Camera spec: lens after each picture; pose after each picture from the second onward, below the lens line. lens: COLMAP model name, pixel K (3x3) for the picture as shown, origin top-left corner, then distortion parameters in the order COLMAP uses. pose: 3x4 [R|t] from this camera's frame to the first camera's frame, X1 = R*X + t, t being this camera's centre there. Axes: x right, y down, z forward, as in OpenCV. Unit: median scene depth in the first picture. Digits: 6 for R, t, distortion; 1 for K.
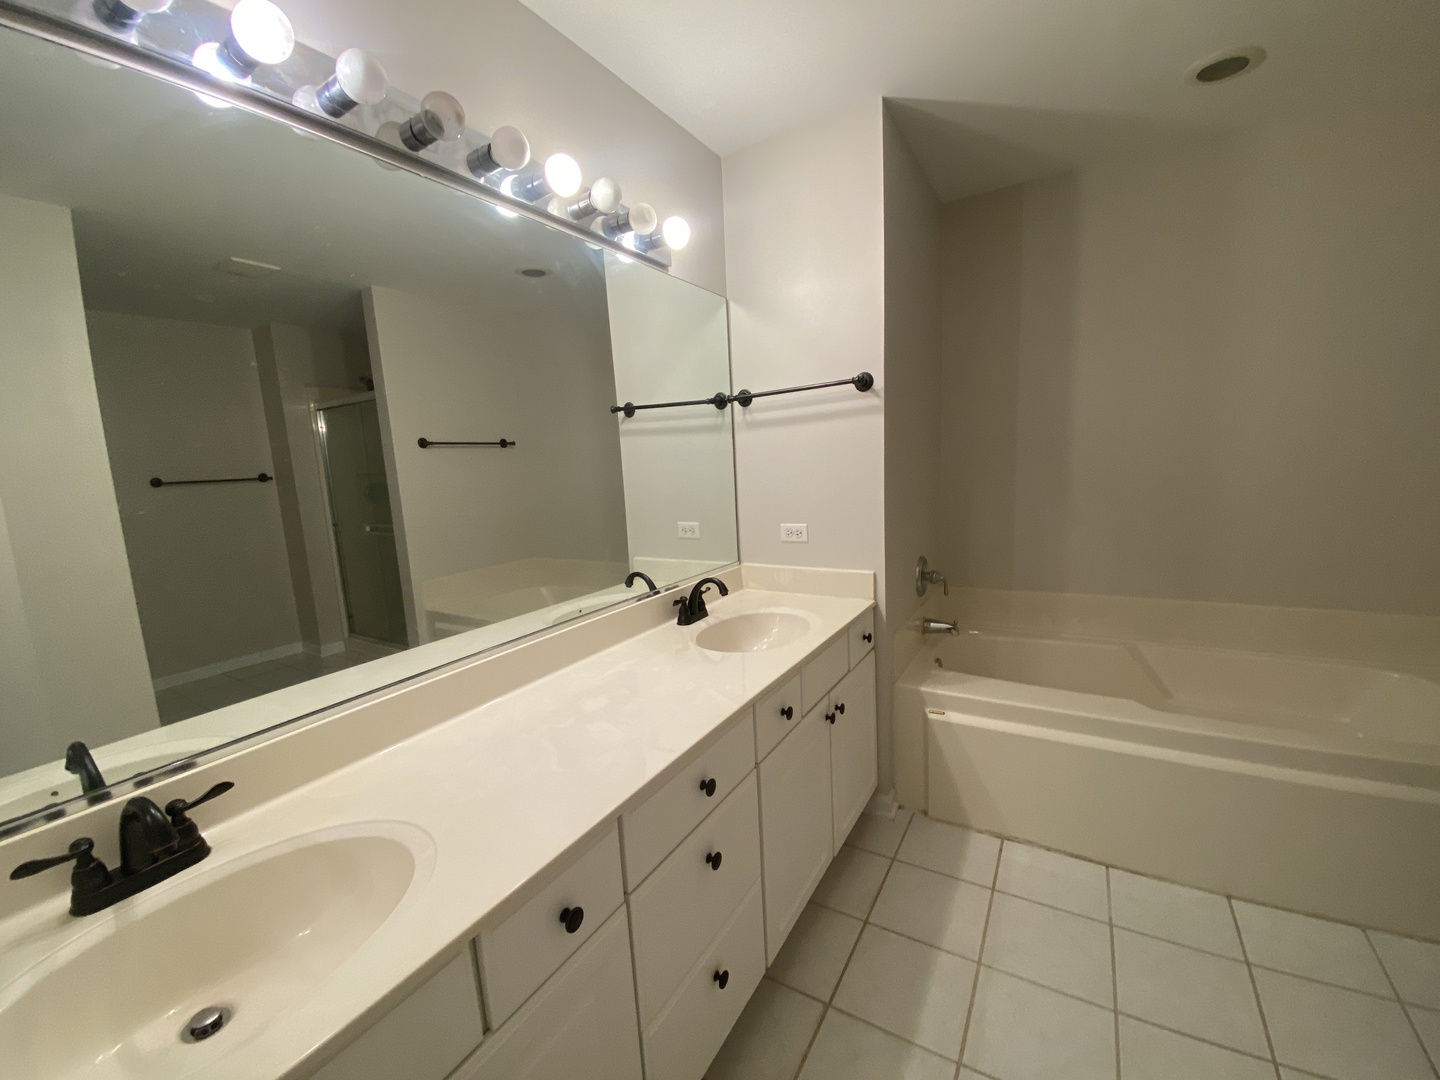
lens RADIAL K [[584.7, 0, 720.0], [0, 584.7, 540.0], [0, 0, 1]] dist [0.024874, -0.021293]
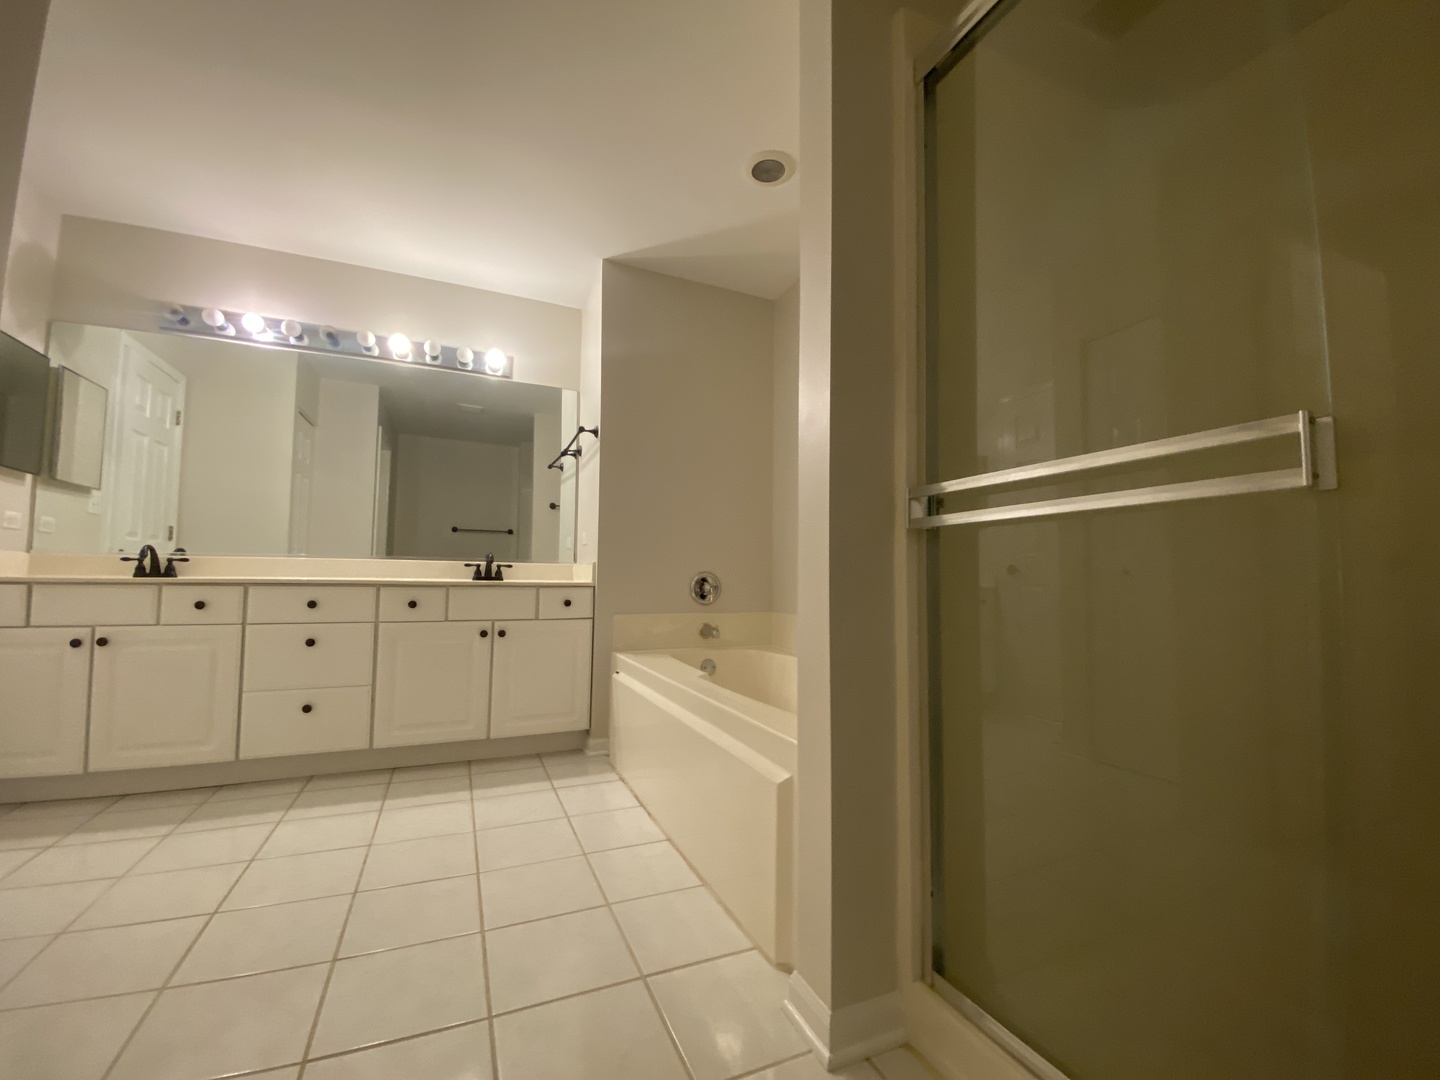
lens RADIAL K [[584.7, 0, 720.0], [0, 584.7, 540.0], [0, 0, 1]] dist [0.024874, -0.021293]
pose [[0.820414, 0.022400, -0.571331, 1.295129], [-0.132611, 0.979440, -0.152025, 0.176833], [0.556180, 0.200488, 0.806517, 0.036898]]
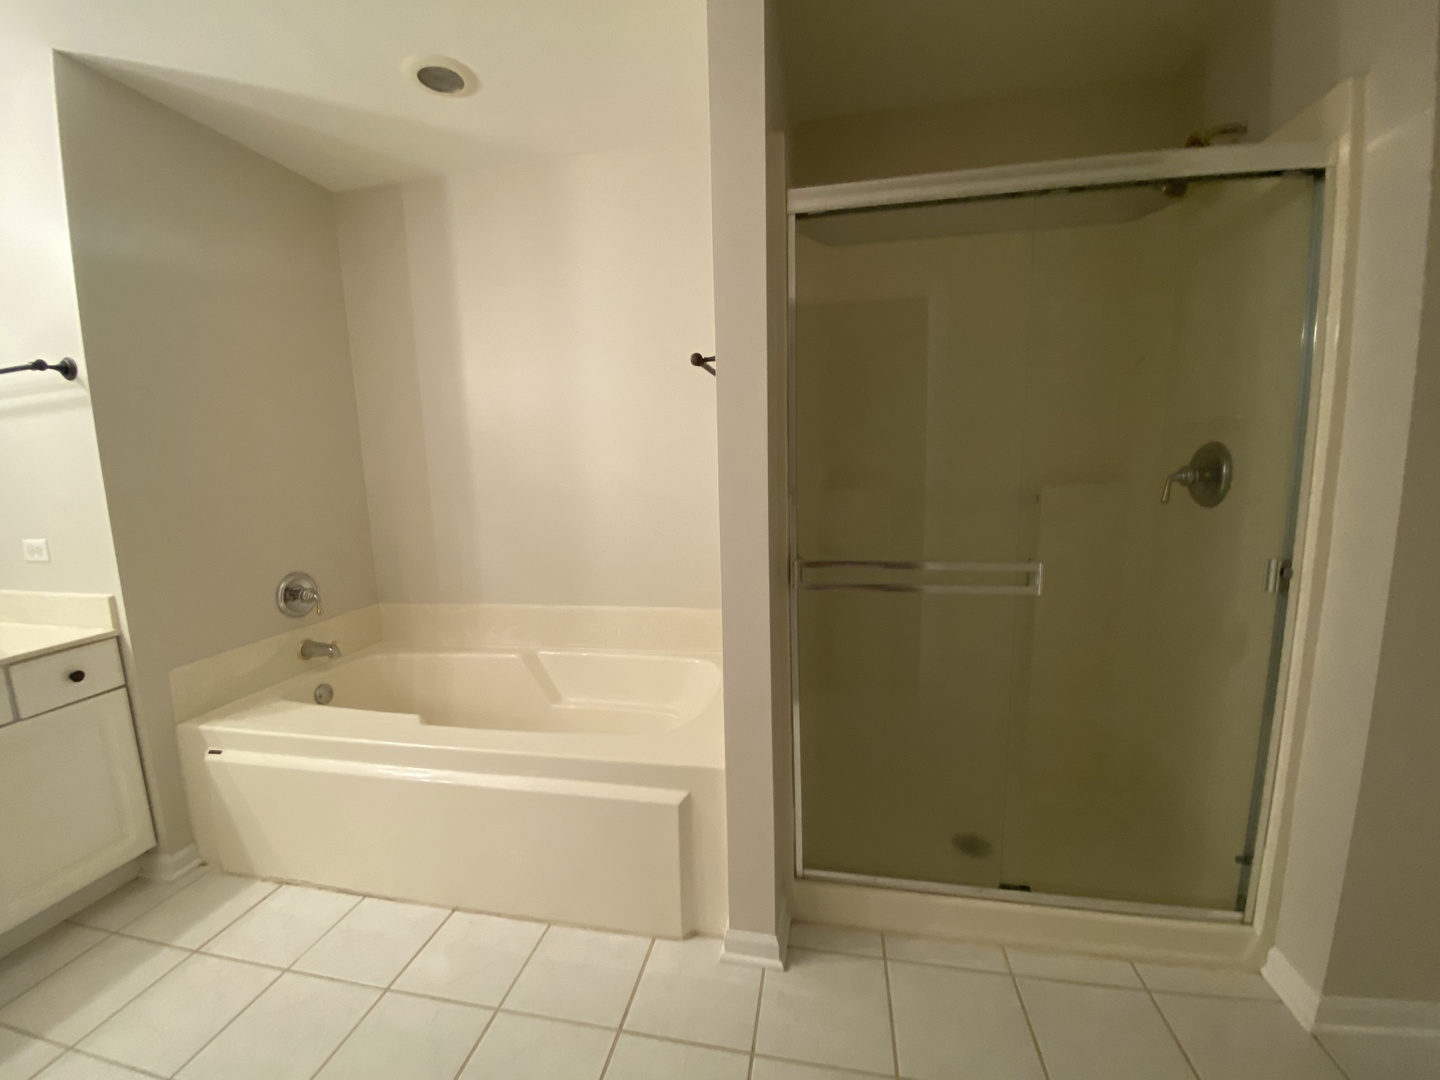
lens RADIAL K [[584.7, 0, 720.0], [0, 584.7, 540.0], [0, 0, 1]] dist [0.024874, -0.021293]
pose [[0.939993, -0.016283, 0.340805, 0.797809], [0.023571, 0.999573, -0.017257, 0.010632], [-0.340379, 0.024254, 0.939975, -0.088701]]
